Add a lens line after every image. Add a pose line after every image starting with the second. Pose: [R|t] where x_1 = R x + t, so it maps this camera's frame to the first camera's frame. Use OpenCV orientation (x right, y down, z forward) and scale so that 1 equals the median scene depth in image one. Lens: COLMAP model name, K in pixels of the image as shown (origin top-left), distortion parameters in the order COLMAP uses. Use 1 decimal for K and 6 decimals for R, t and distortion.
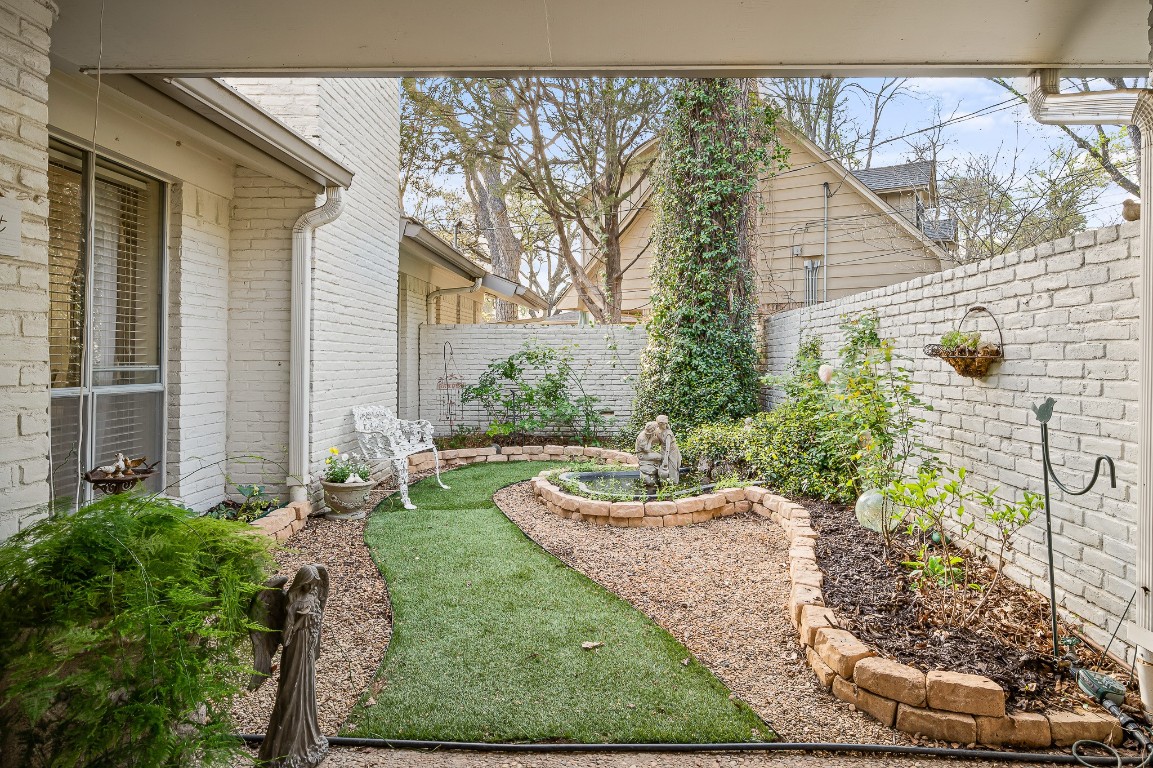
lens RADIAL K [[703.5, 0, 602.1], [0, 703.5, 355.8], [0, 0, 1]] dist [-0.003945, -0.000235]
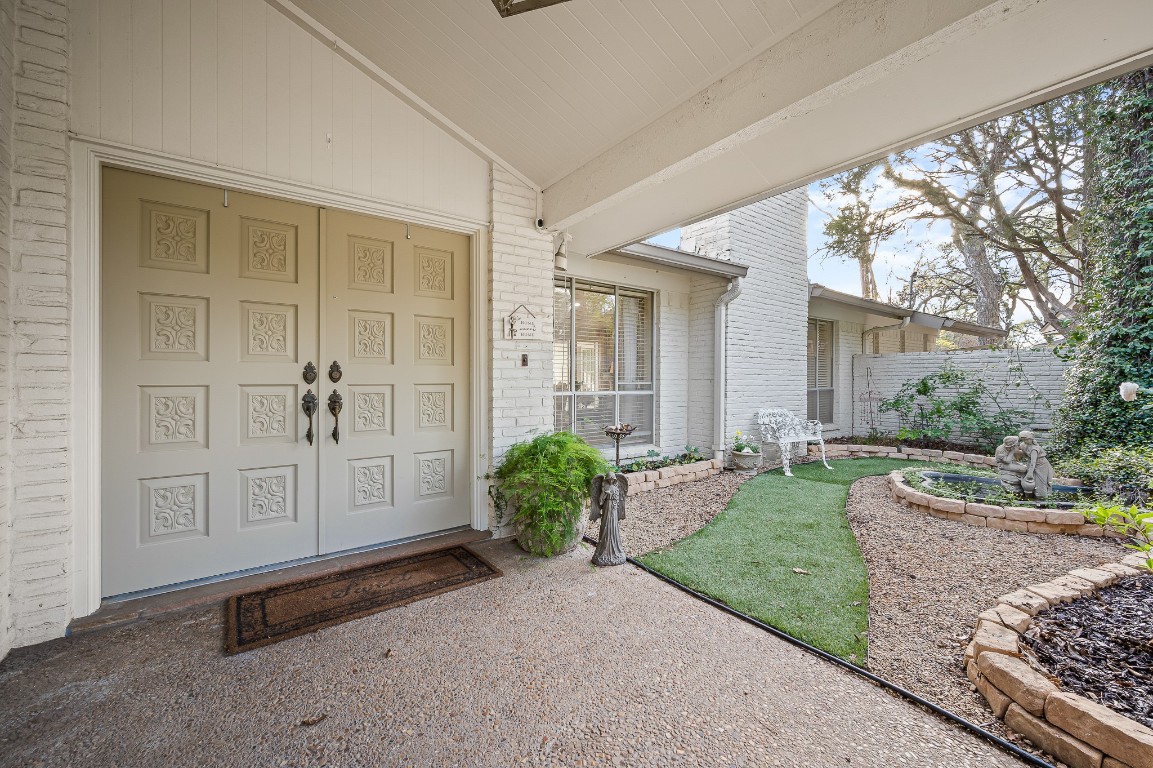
lens RADIAL K [[462.8, 0, 578.8], [0, 462.8, 382.8], [0, 0, 1]] dist [-0.000231, -0.000041]
pose [[0.586588, 0.006511, -0.809859, 0.311528], [0.000925, 0.999962, 0.008709, 0.004278], [0.809885, -0.005858, 0.586559, 0.034134]]
